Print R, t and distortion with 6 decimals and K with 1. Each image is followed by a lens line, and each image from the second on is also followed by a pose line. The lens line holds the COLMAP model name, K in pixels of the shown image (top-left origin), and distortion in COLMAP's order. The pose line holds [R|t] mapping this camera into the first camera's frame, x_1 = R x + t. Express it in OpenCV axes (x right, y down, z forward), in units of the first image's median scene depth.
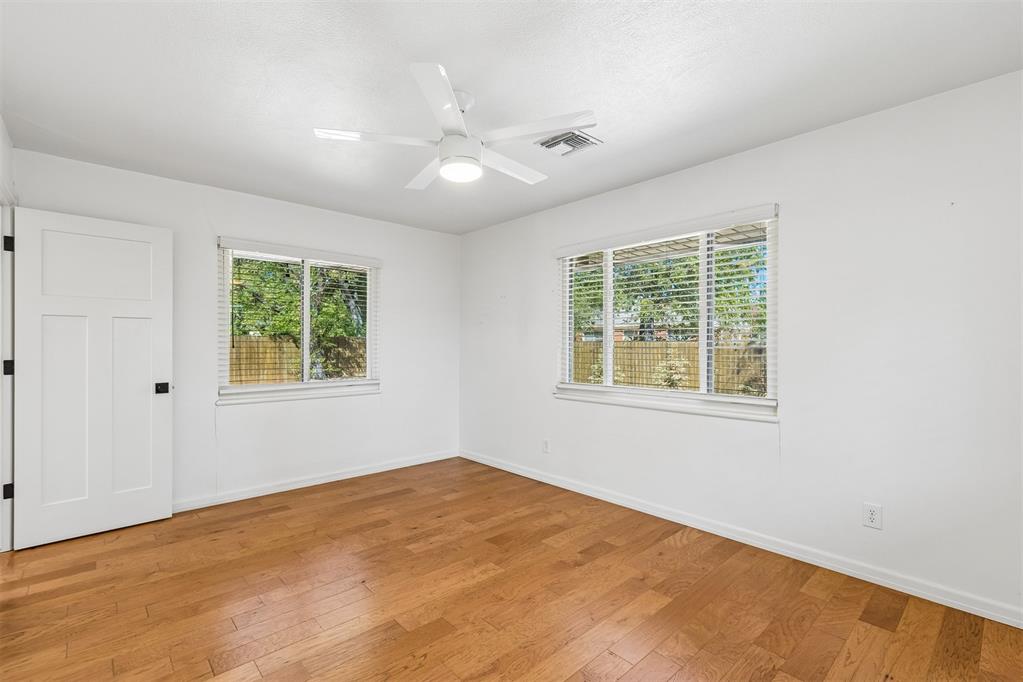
lens RADIAL K [[462.8, 0, 516.4], [0, 462.8, 341.2], [0, 0, 1]] dist [0.006937, -0.001591]
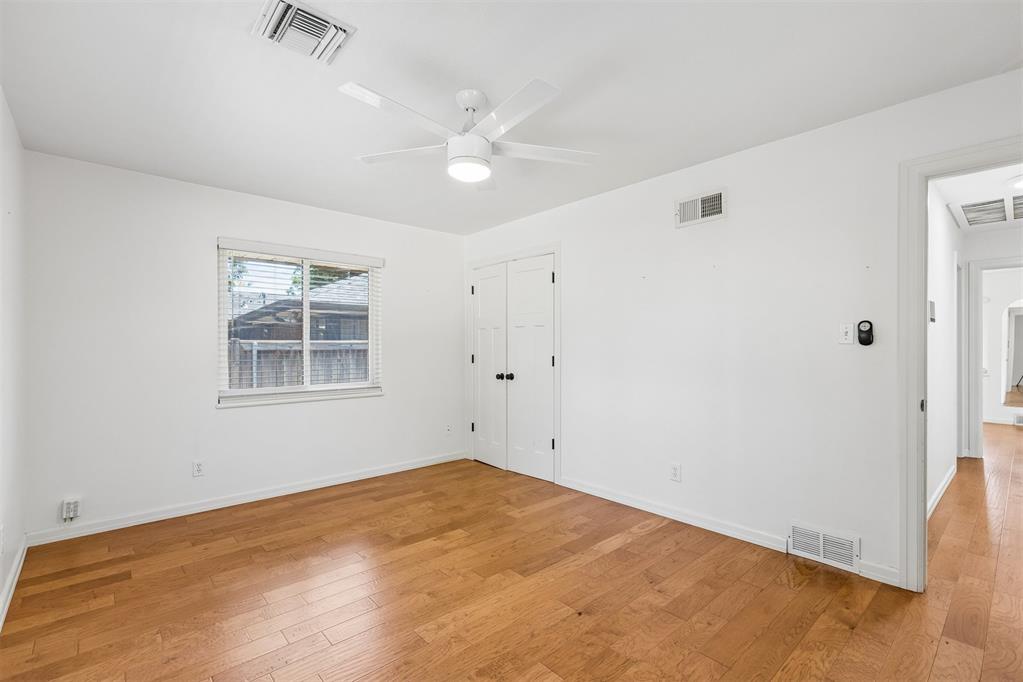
lens RADIAL K [[462.8, 0, 510.9], [0, 462.8, 348.4], [0, 0, 1]] dist [0.006937, -0.001591]
pose [[-0.999756, 0.001180, 0.022070, -0.184054], [0.001236, 0.999996, 0.002525, 0.011437], [-0.022067, 0.002552, -0.999753, 1.579966]]
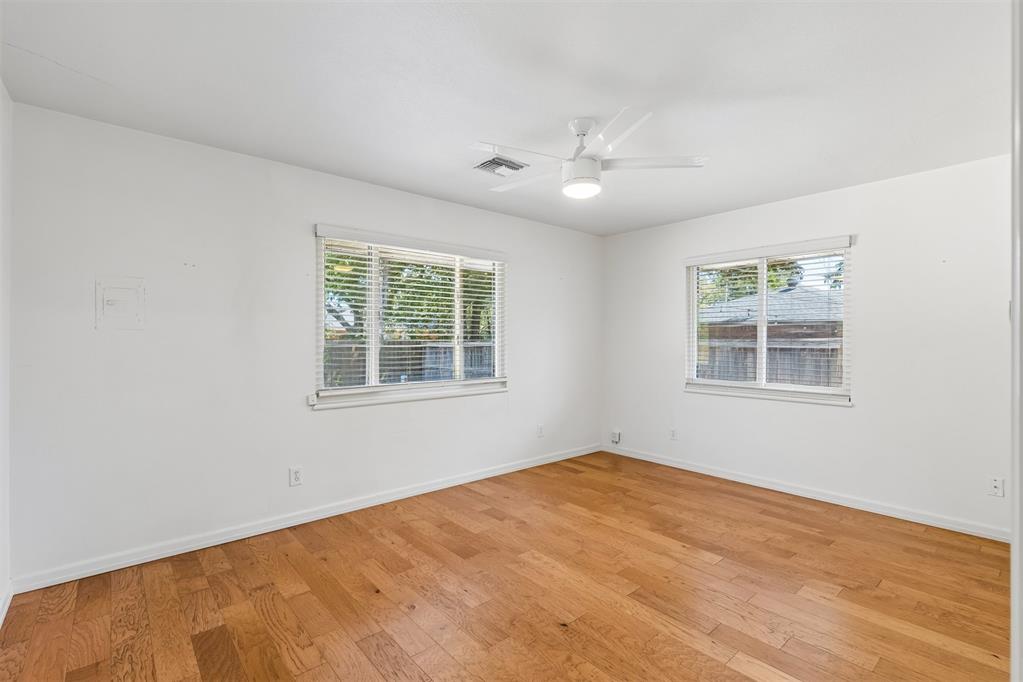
lens RADIAL K [[462.8, 0, 512.4], [0, 462.8, 338.9], [0, 0, 1]] dist [0.006937, -0.001591]
pose [[0.034299, 0.002396, 0.999409, -0.992640], [-0.006289, 0.999978, -0.002182, -0.001029], [-0.999392, -0.006210, 0.034313, 0.897262]]
